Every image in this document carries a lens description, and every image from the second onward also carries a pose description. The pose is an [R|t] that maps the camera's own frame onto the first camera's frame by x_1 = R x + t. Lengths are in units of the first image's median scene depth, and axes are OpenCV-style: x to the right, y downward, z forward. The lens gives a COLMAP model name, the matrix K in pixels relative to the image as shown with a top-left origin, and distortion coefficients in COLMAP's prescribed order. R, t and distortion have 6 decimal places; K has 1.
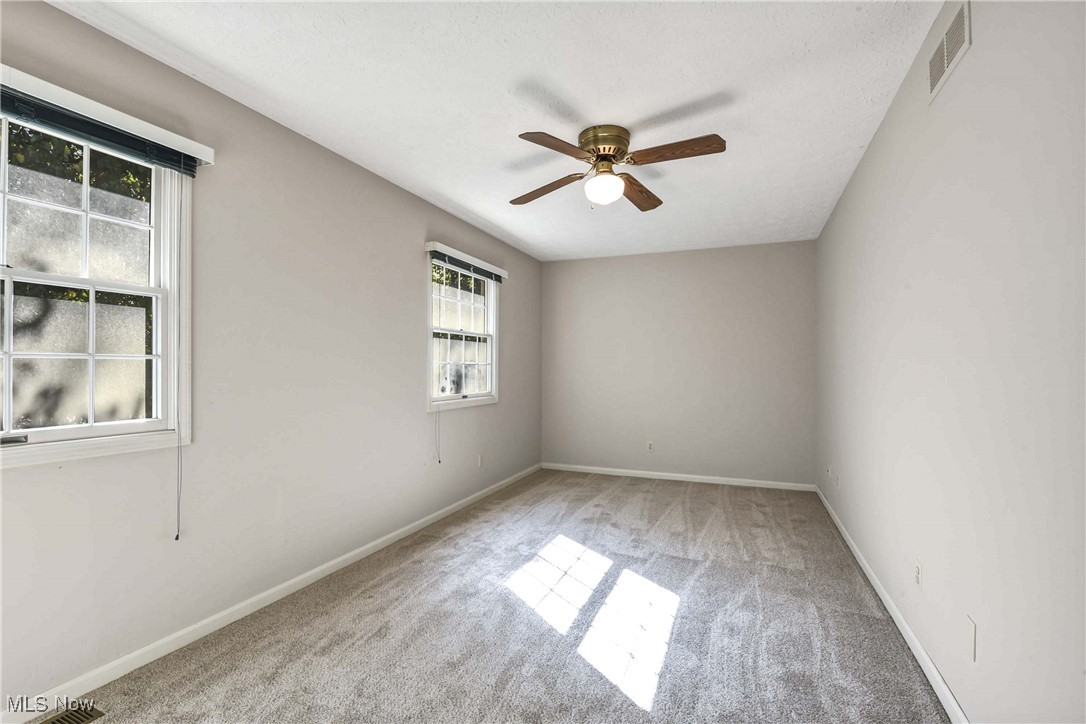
lens RADIAL K [[496.1, 0, 540.5], [0, 496.1, 363.5], [0, 0, 1]] dist [-0.000251, -0.013778]
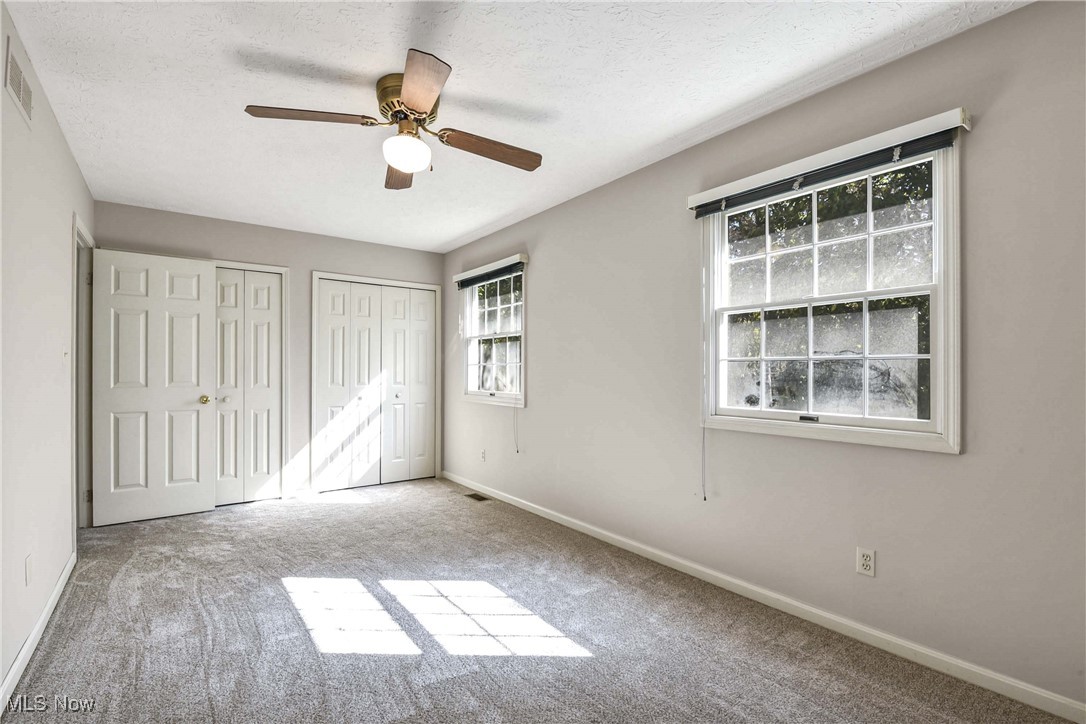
lens RADIAL K [[474.4, 0, 533.5], [0, 474.4, 367.8], [0, 0, 1]] dist [-0.082595, 0.016356]
pose [[-0.526384, -0.007279, -0.850216, 0.458436], [0.006387, 0.999901, -0.012515, 0.015723], [0.850223, -0.012019, -0.526285, 1.061969]]
